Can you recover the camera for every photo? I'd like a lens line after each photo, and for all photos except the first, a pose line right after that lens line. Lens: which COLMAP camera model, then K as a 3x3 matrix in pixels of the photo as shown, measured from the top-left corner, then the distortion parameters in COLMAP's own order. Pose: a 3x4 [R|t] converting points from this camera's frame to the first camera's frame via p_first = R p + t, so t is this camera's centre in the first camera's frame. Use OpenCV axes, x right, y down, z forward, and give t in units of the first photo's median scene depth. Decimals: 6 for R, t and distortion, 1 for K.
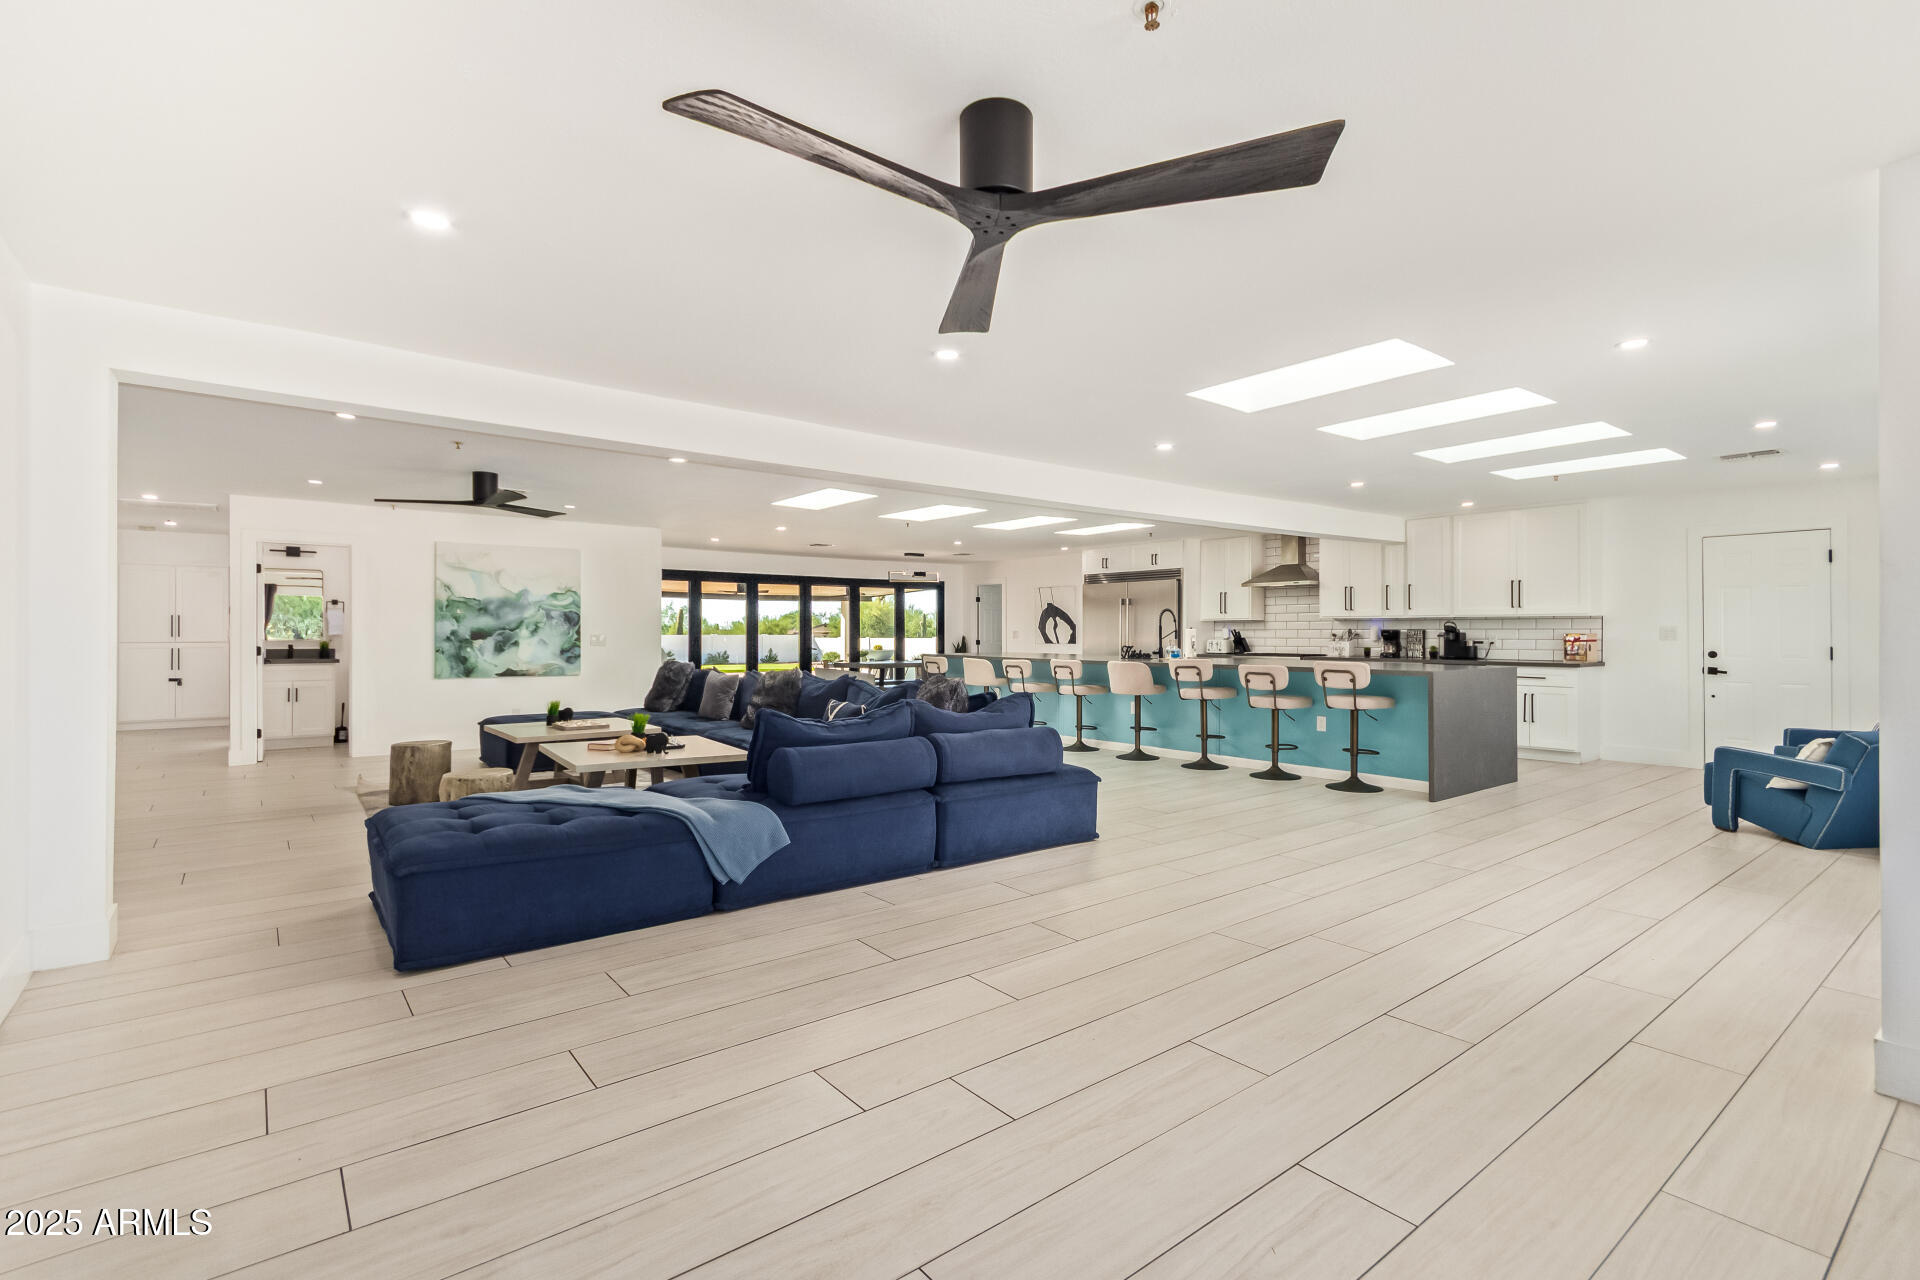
lens RADIAL K [[898.7, 0, 950.7], [0, 898.7, 624.2], [0, 0, 1]] dist [0.011842, -0.002163]
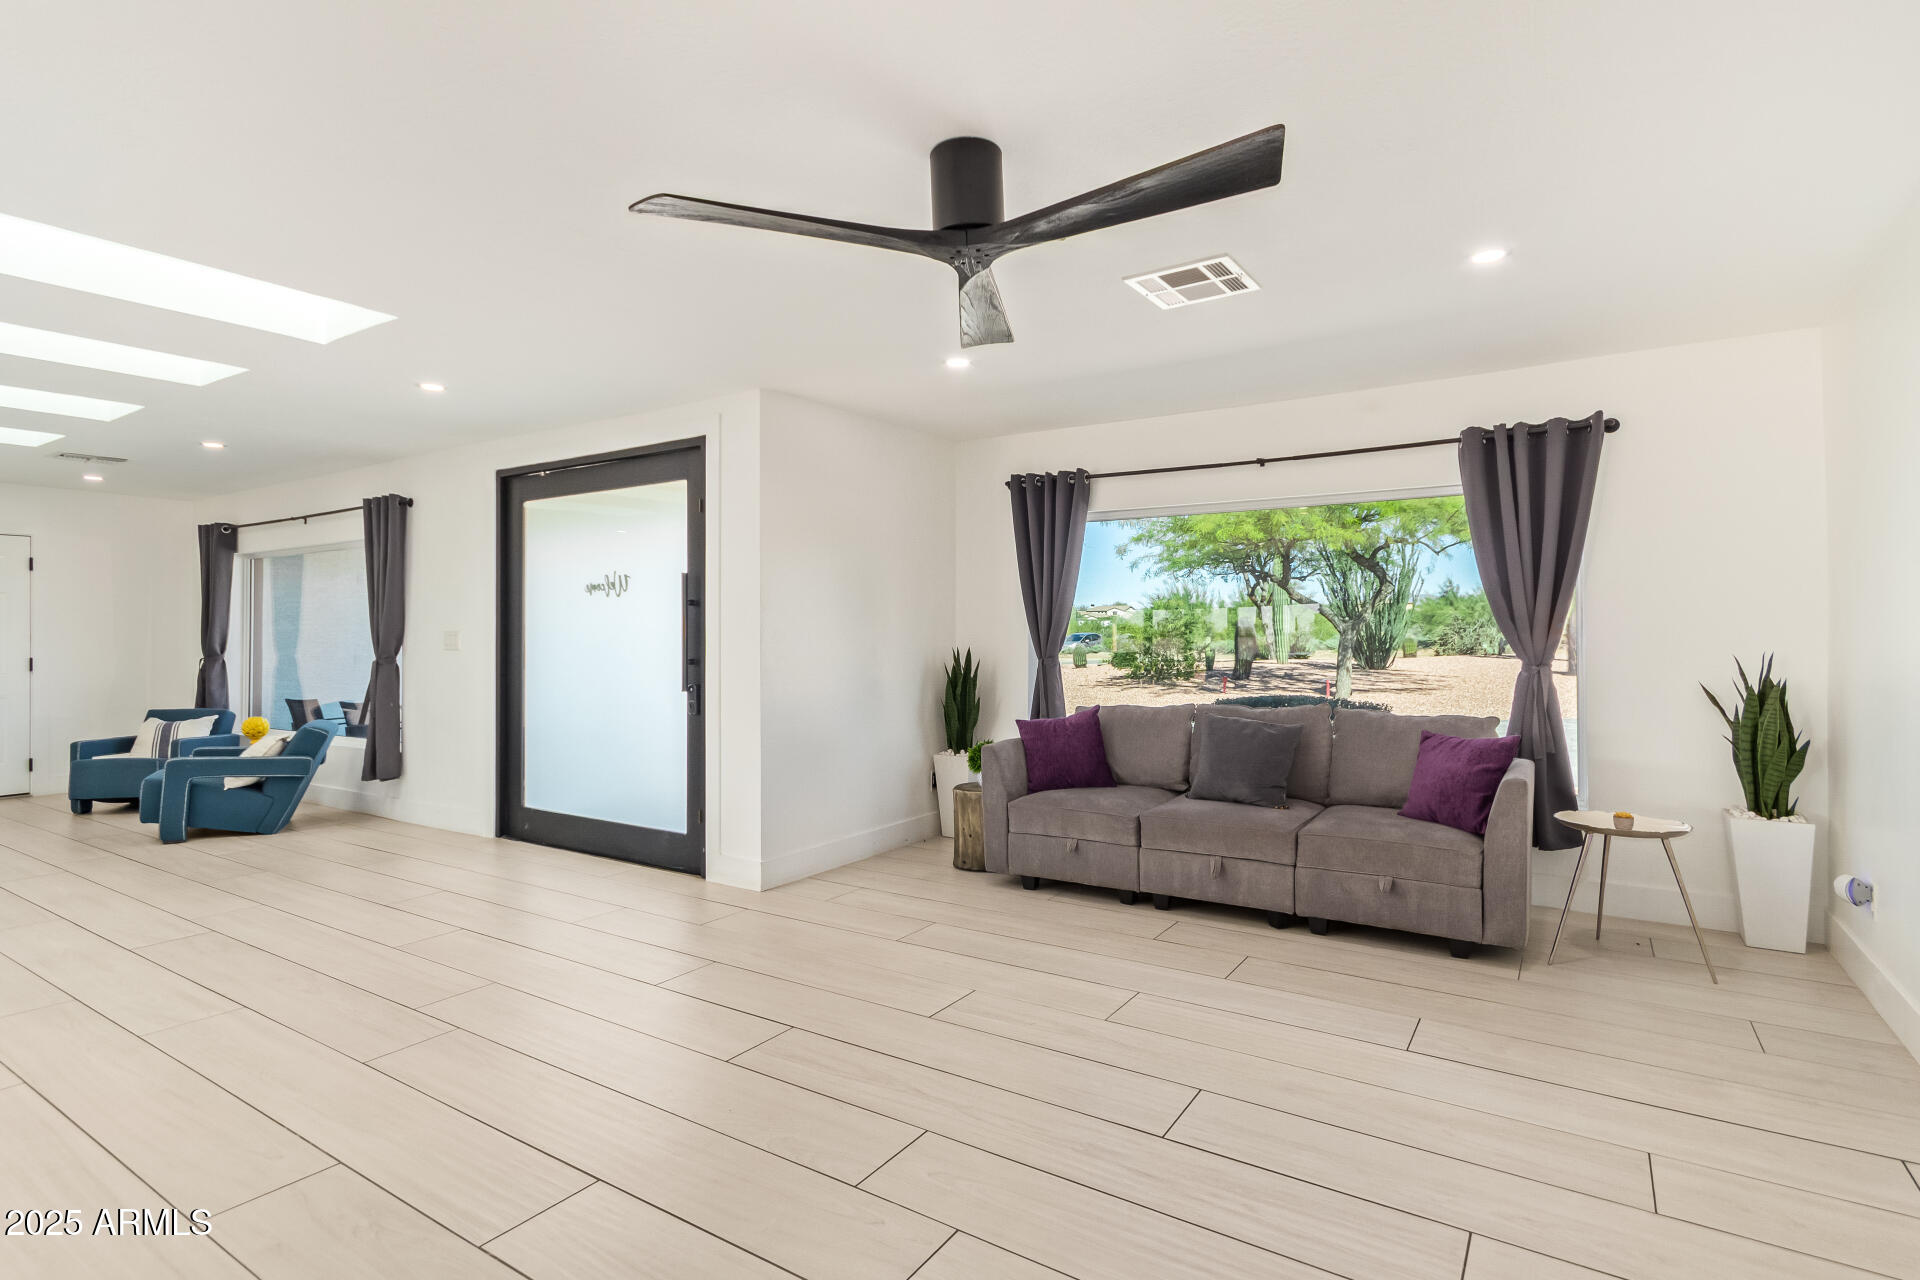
lens RADIAL K [[898.7, 0, 943.7], [0, 898.7, 636.0], [0, 0, 1]] dist [0.011842, -0.002163]
pose [[-0.354298, -0.000266, 0.935133, -0.196923], [-0.003639, 0.999993, -0.001094, -0.000106], [-0.935126, -0.003791, -0.354296, 0.302771]]
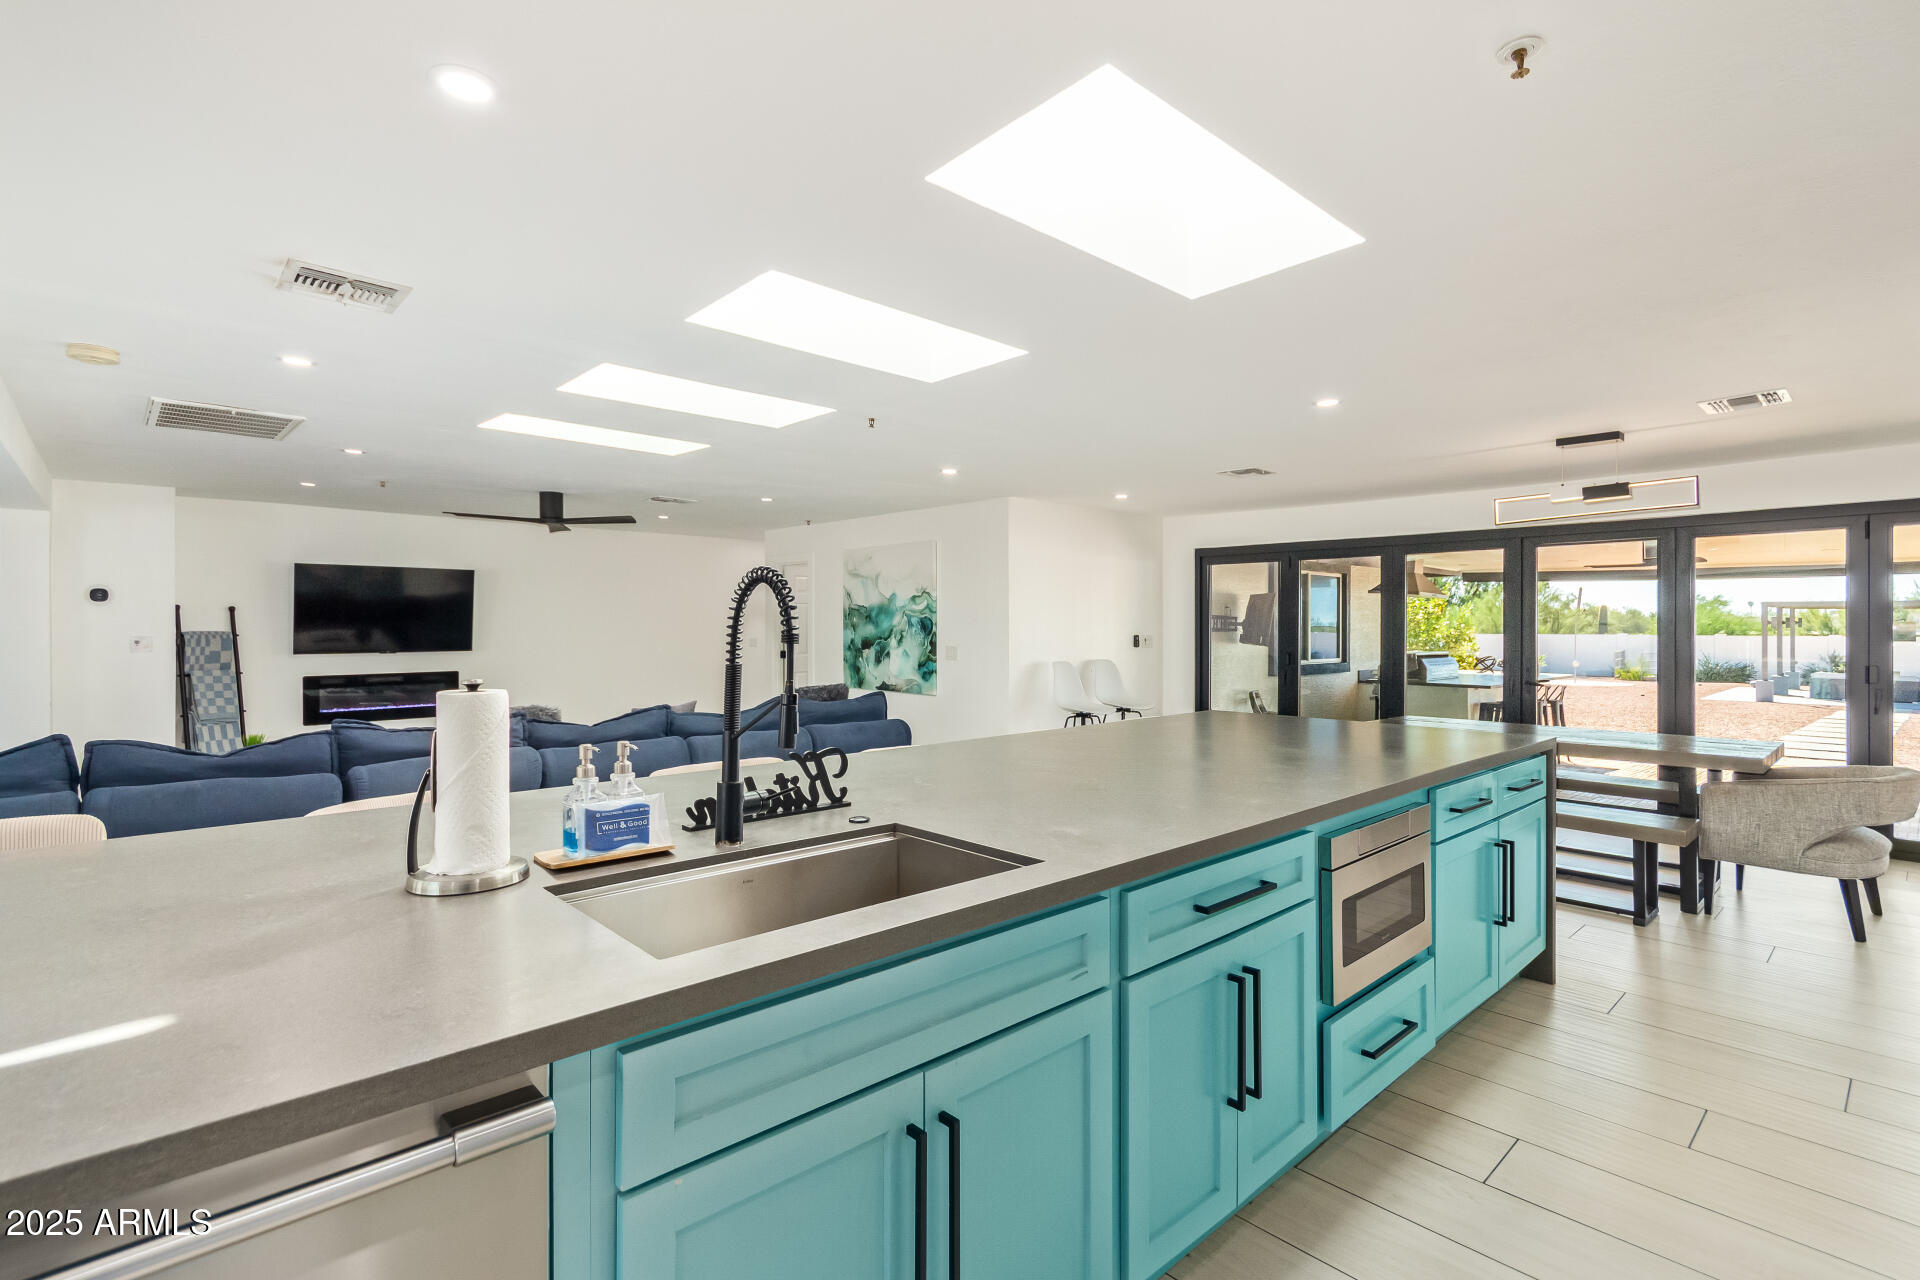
lens RADIAL K [[898.7, 0, 960.6], [0, 898.7, 627.3], [0, 0, 1]] dist [0.011842, -0.002163]
pose [[0.122678, 0.004712, -0.992435, 0.418317], [0.006887, 0.999961, 0.005599, -0.010062], [0.992423, -0.007522, 0.122641, 0.966641]]
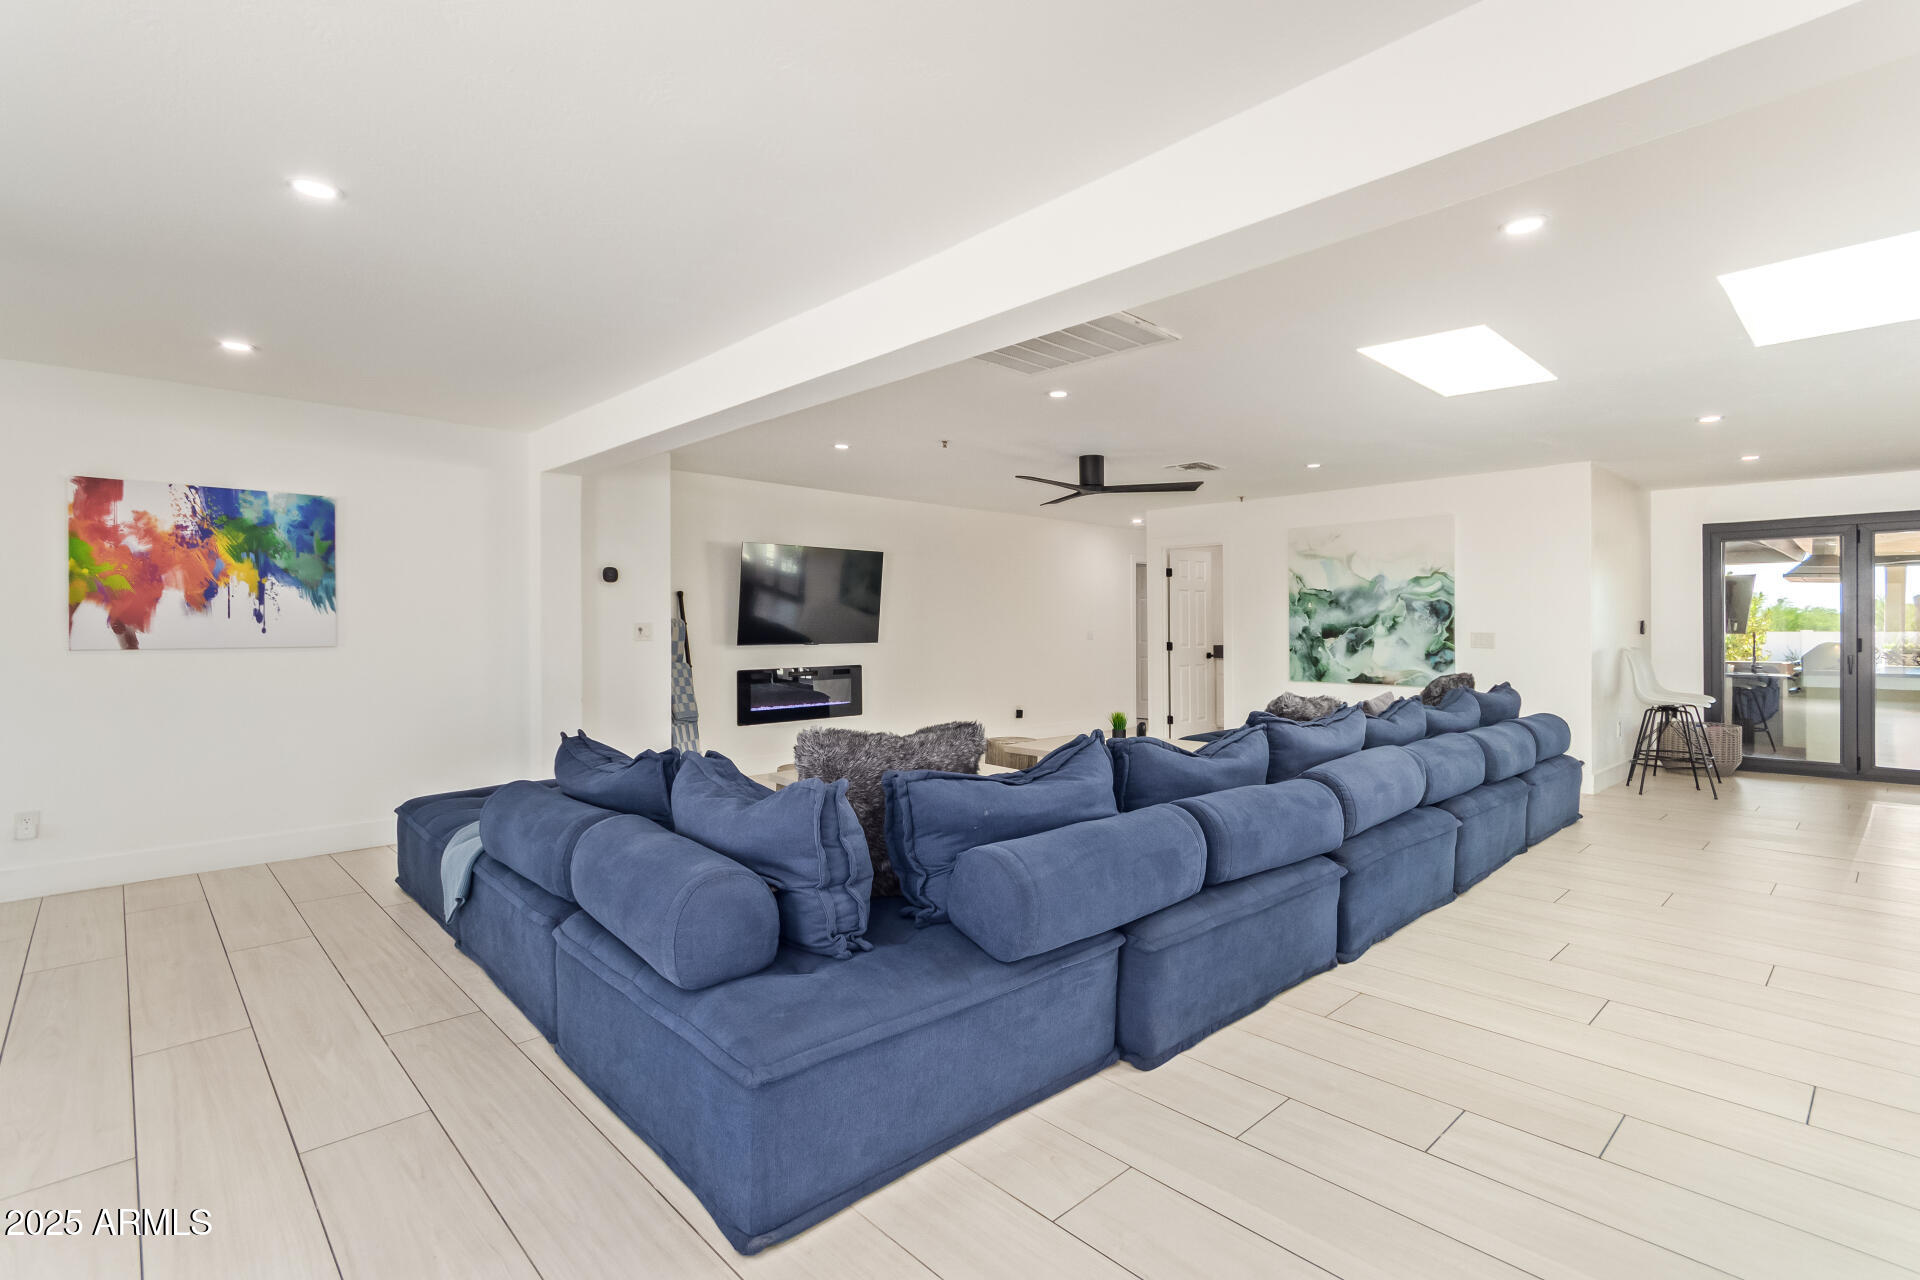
lens RADIAL K [[898.7, 0, 968.6], [0, 898.7, 631.4], [0, 0, 1]] dist [0.011842, -0.002163]
pose [[0.122652, 0.001314, -0.992449, 0.273060], [0.012150, 0.999922, 0.002825, 0.004277], [0.992375, -0.012405, 0.122627, 0.548166]]
